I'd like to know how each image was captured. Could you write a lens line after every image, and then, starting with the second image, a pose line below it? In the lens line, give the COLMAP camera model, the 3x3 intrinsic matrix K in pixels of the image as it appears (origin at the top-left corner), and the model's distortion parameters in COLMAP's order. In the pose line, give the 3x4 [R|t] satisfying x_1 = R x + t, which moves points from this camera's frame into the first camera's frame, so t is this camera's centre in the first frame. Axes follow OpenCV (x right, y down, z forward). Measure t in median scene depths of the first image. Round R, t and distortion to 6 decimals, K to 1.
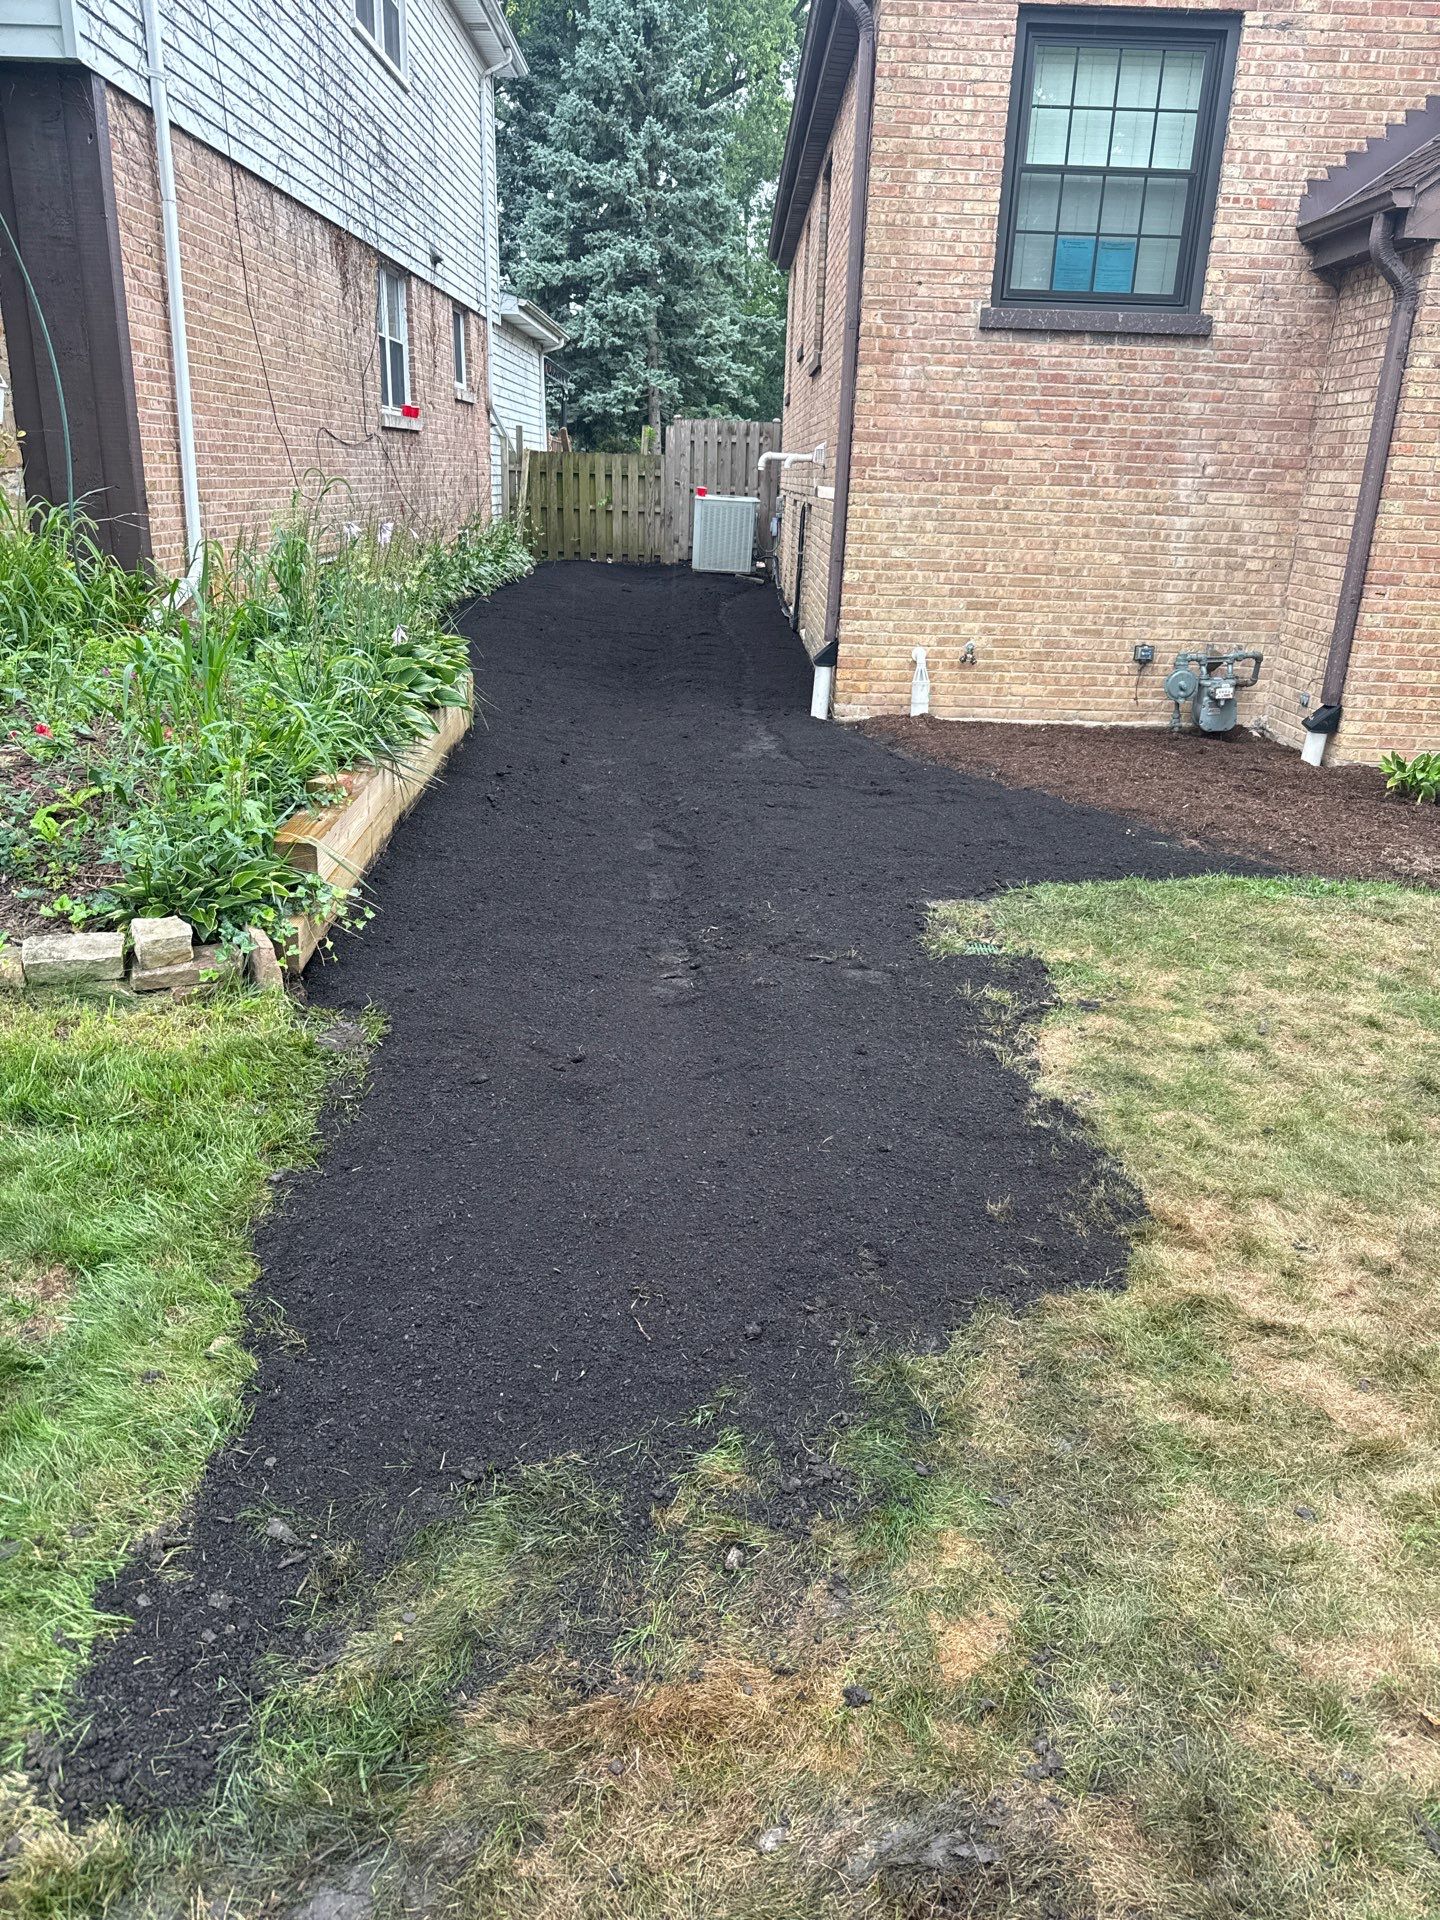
lens RADIAL K [[1333.7, 0, 714.0], [0, 1333.7, 968.8], [0, 0, 1]] dist [0.024847, -0.027535]
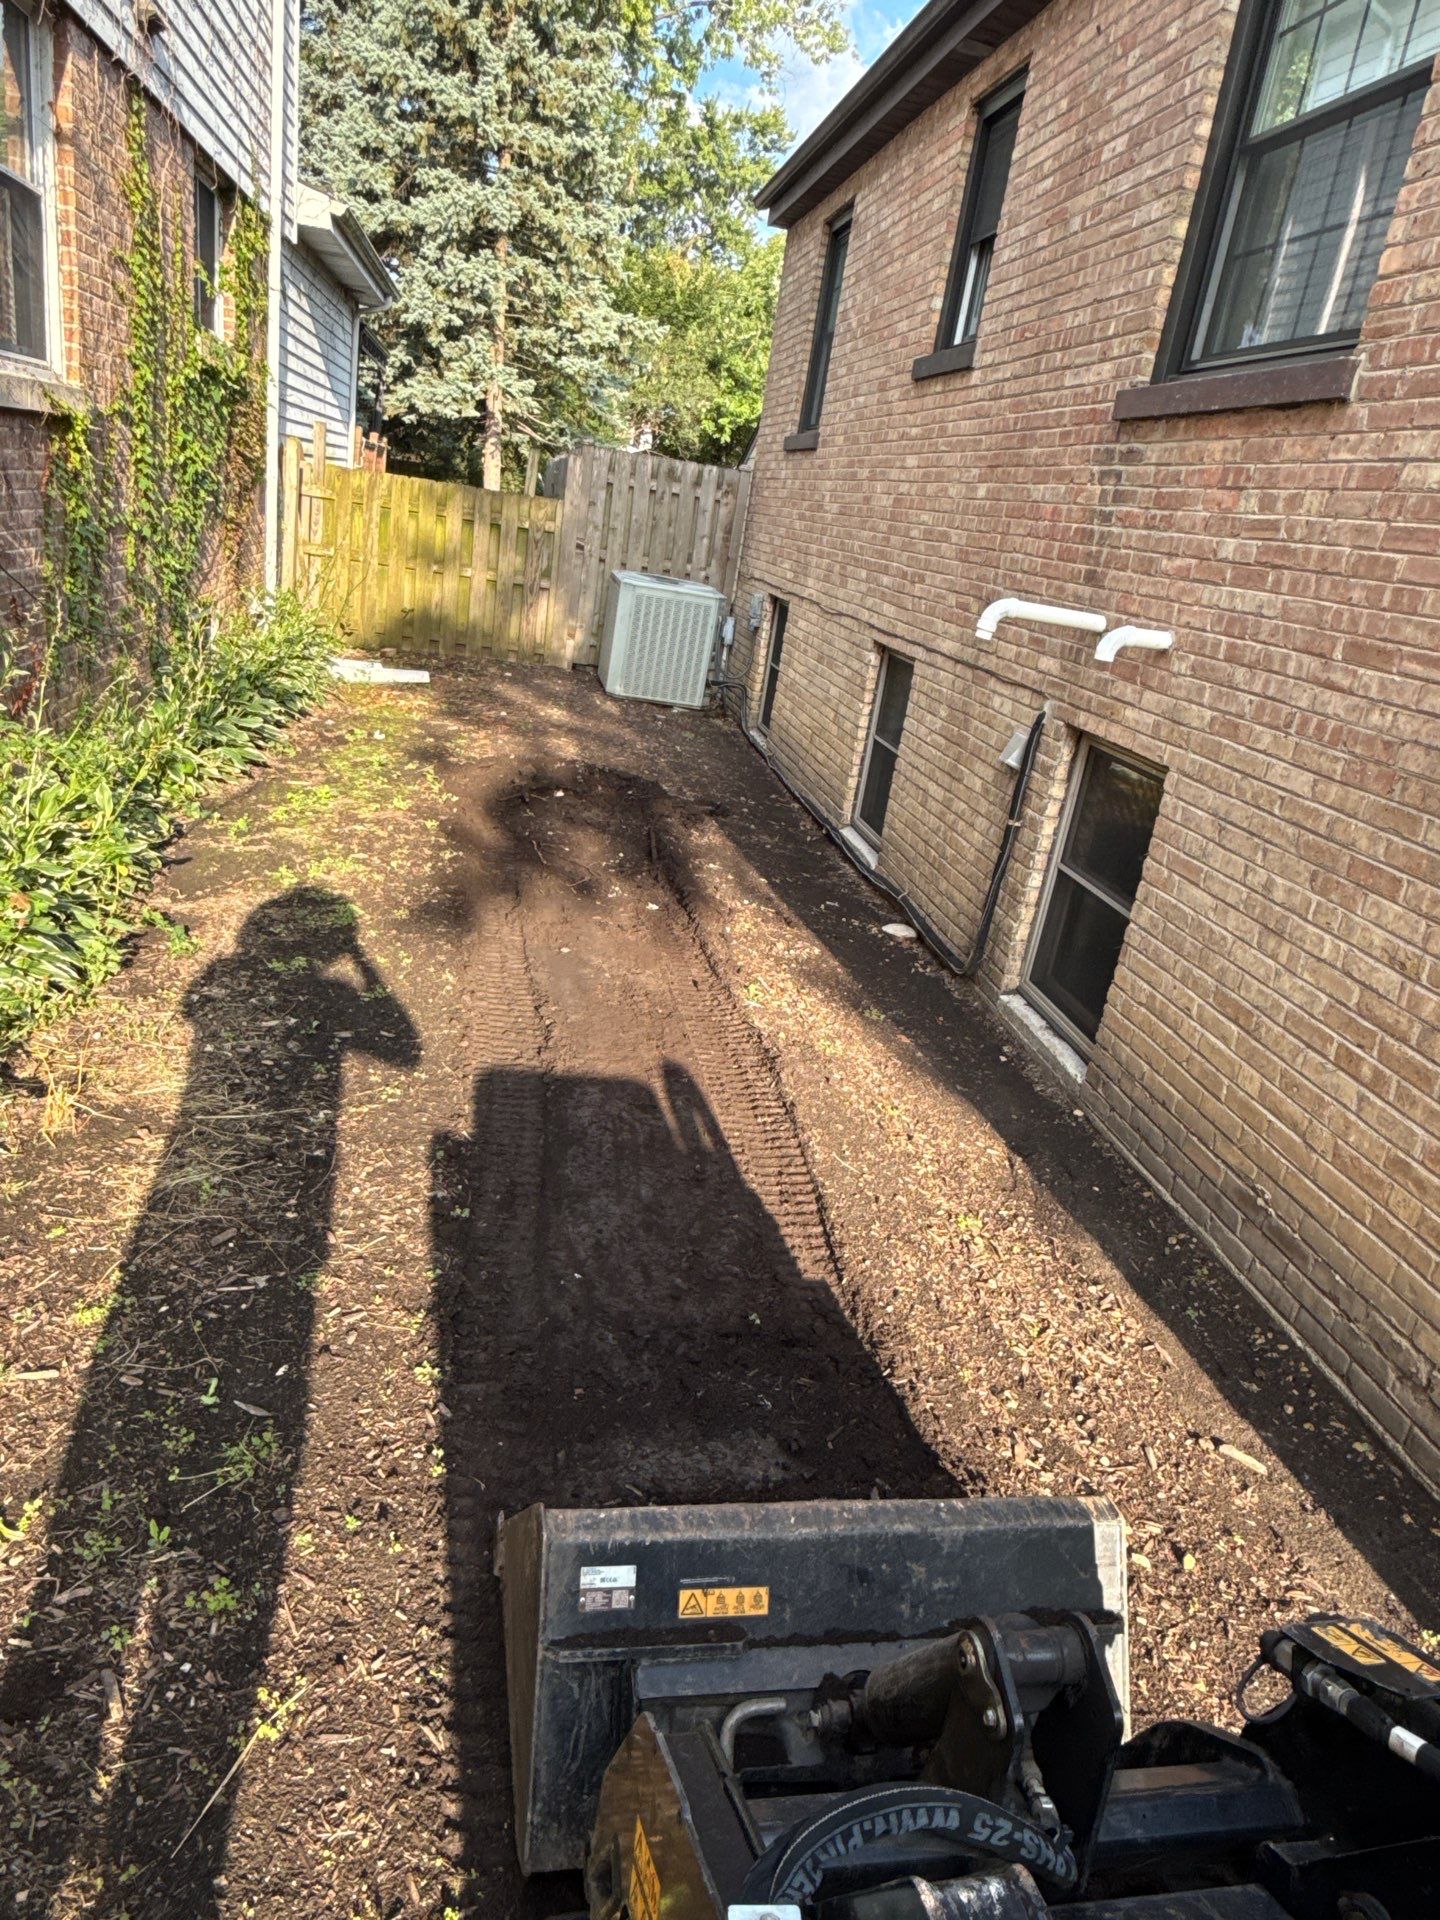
lens RADIAL K [[1228.9, 0, 729.1], [0, 1228.9, 953.0], [0, 0, 1]] dist [0.000746, -0.000613]
pose [[0.977525, 0.044344, 0.206104, -0.169351], [-0.045592, 0.998959, 0.001310, -0.433071], [-0.205831, -0.010677, 0.978529, 1.029975]]
